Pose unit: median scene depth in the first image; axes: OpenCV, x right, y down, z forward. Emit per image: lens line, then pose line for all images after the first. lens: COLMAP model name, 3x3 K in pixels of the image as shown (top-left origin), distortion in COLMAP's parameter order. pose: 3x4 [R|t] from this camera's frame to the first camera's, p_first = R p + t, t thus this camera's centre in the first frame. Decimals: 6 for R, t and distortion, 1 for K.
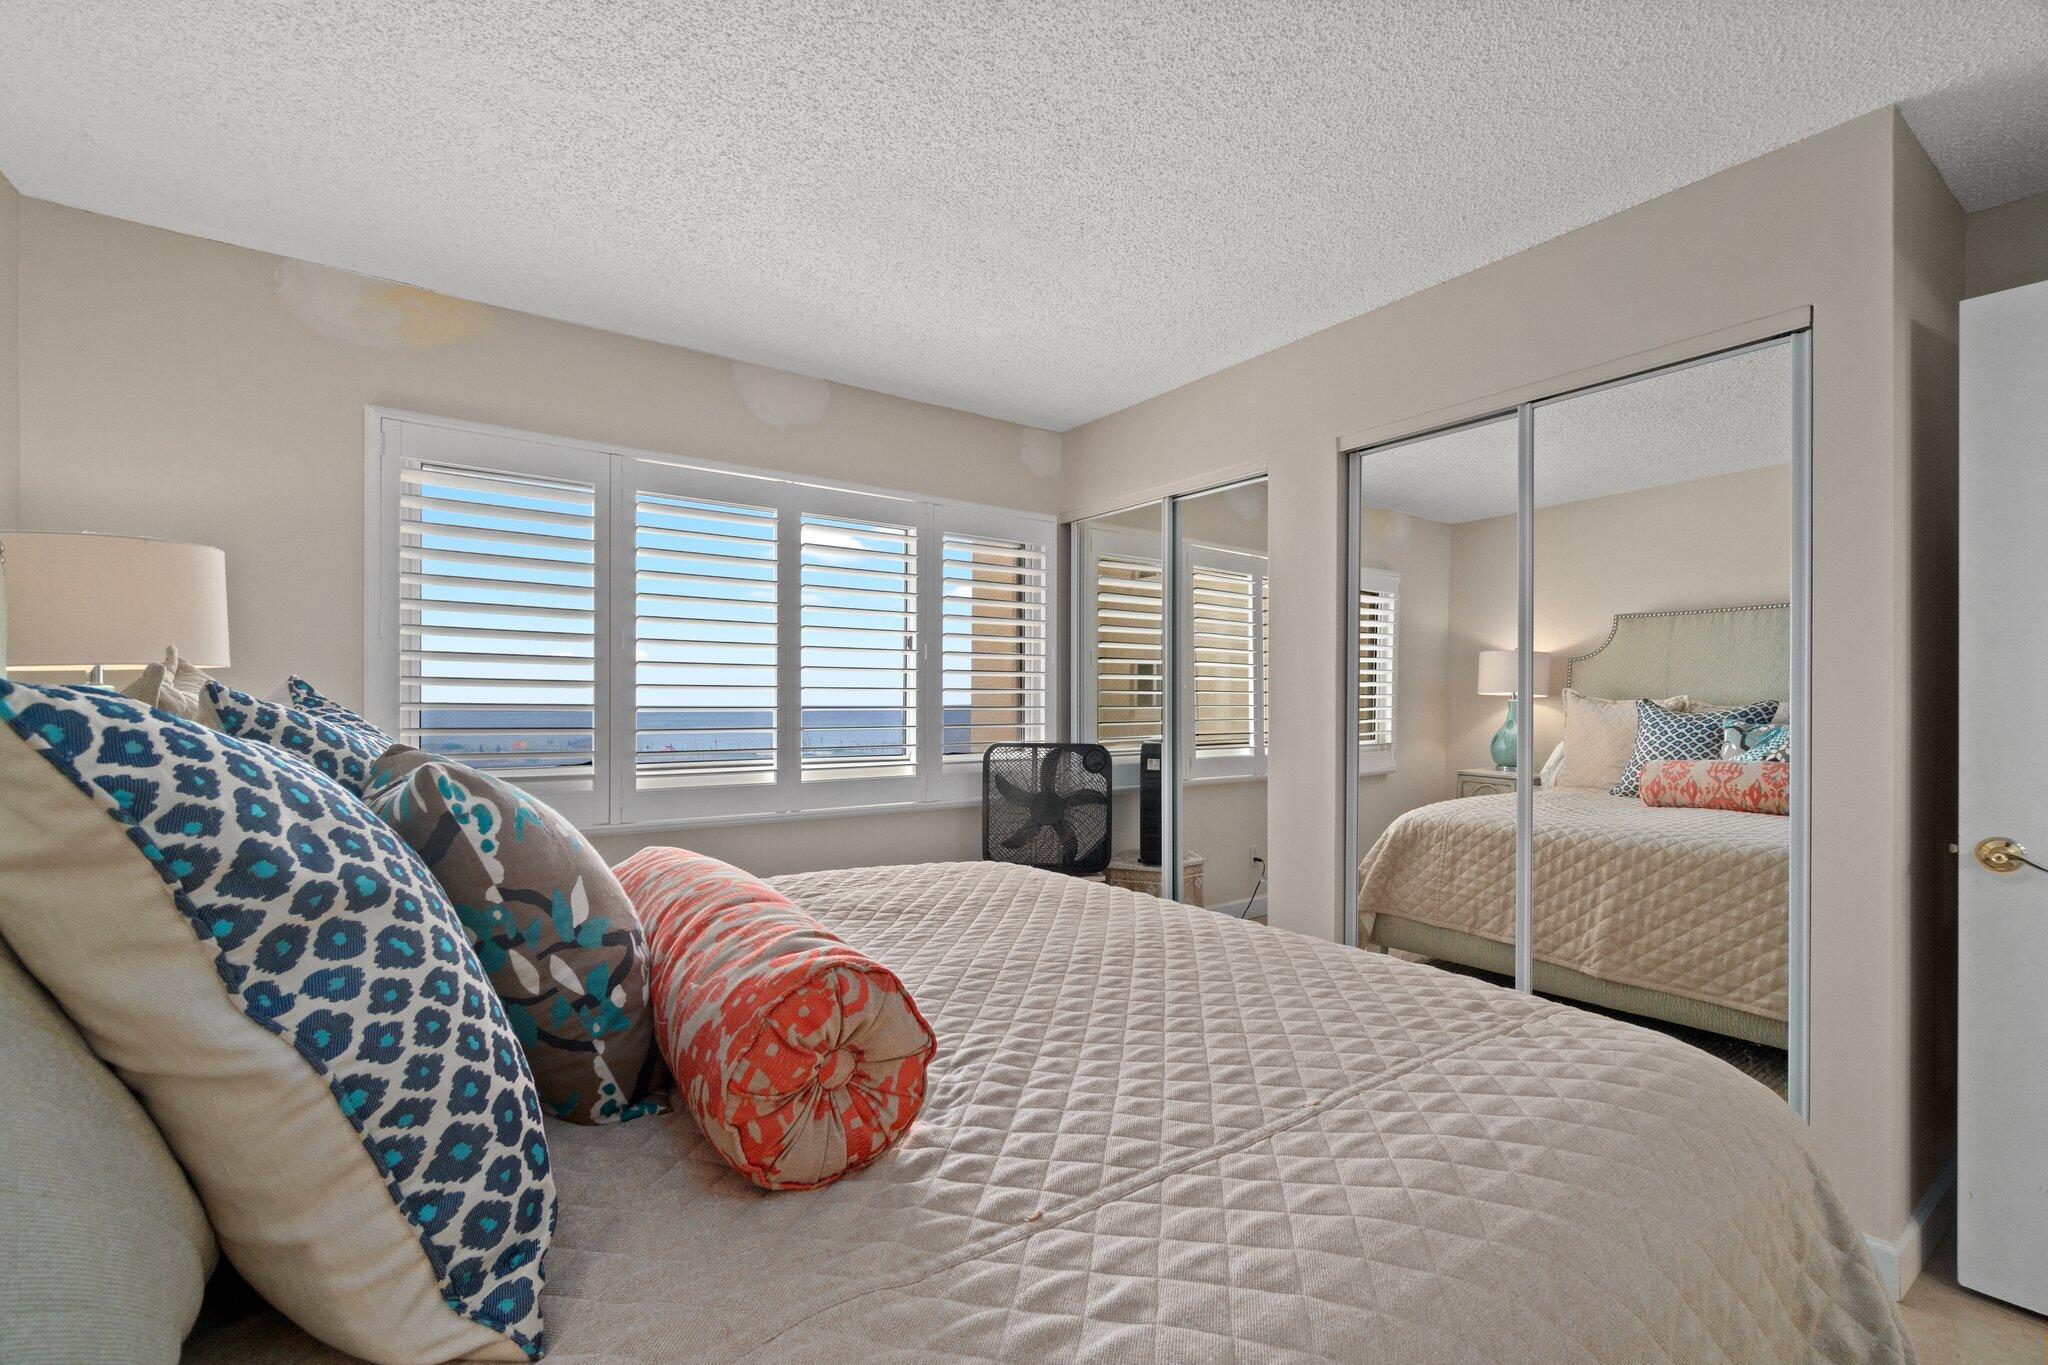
lens RADIAL K [[891.8, 0, 1024.0], [0, 891.8, 682.5], [0, 0, 1]] dist [0.013909, 0.000314]
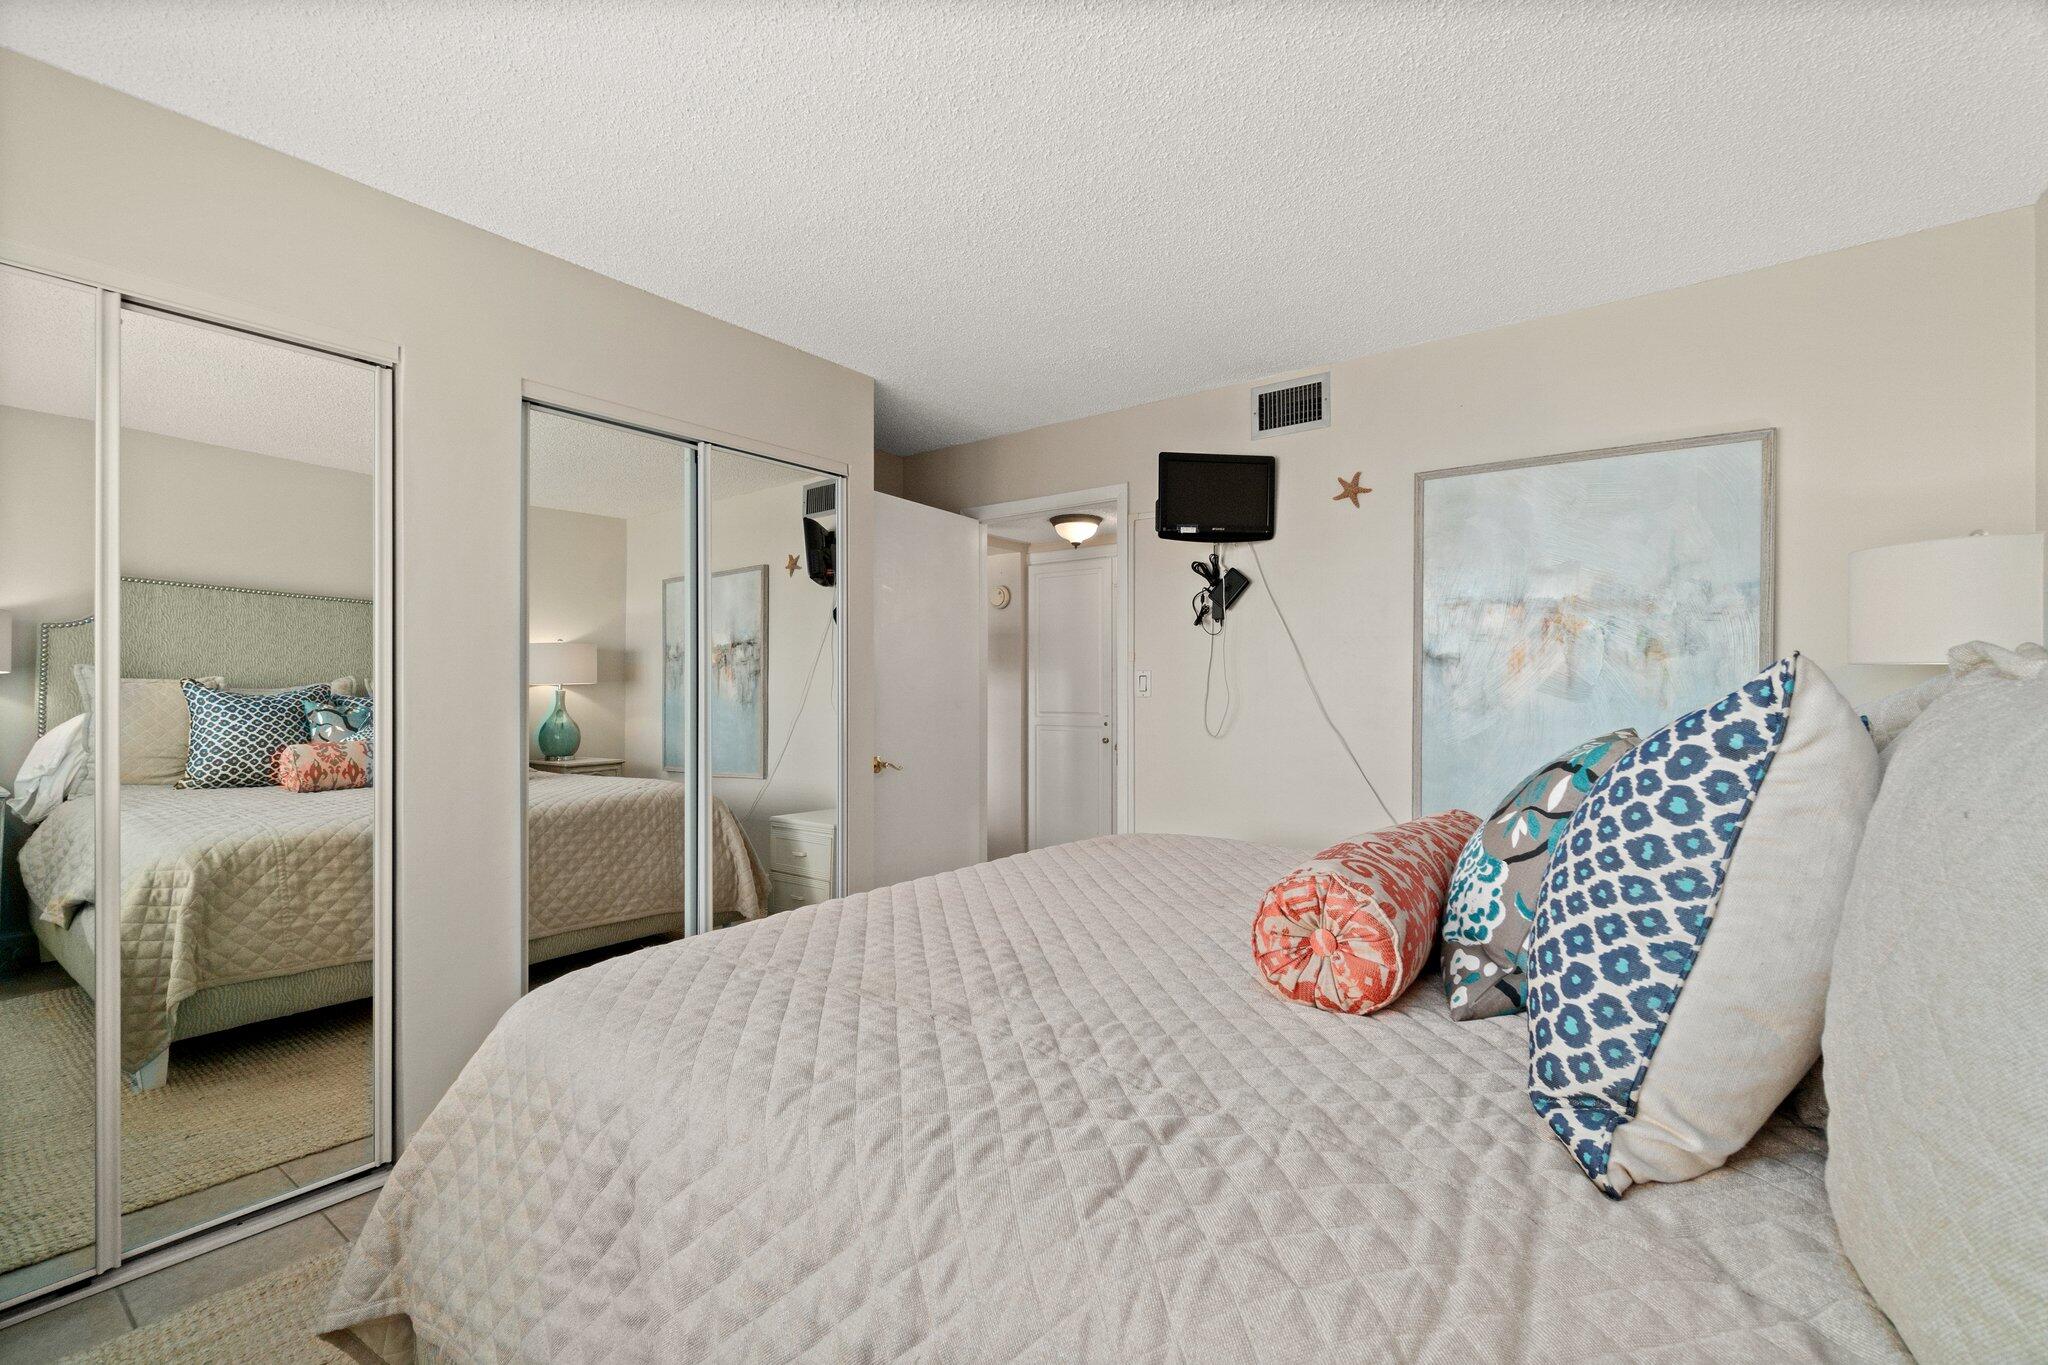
lens RADIAL K [[891.8, 0, 1024.0], [0, 891.8, 682.5], [0, 0, 1]] dist [0.013909, 0.000314]
pose [[-0.316420, 0.002796, 0.948615, -0.478124], [-0.035241, 0.999271, -0.014700, 0.009812], [-0.947964, -0.038082, -0.316090, 0.659988]]
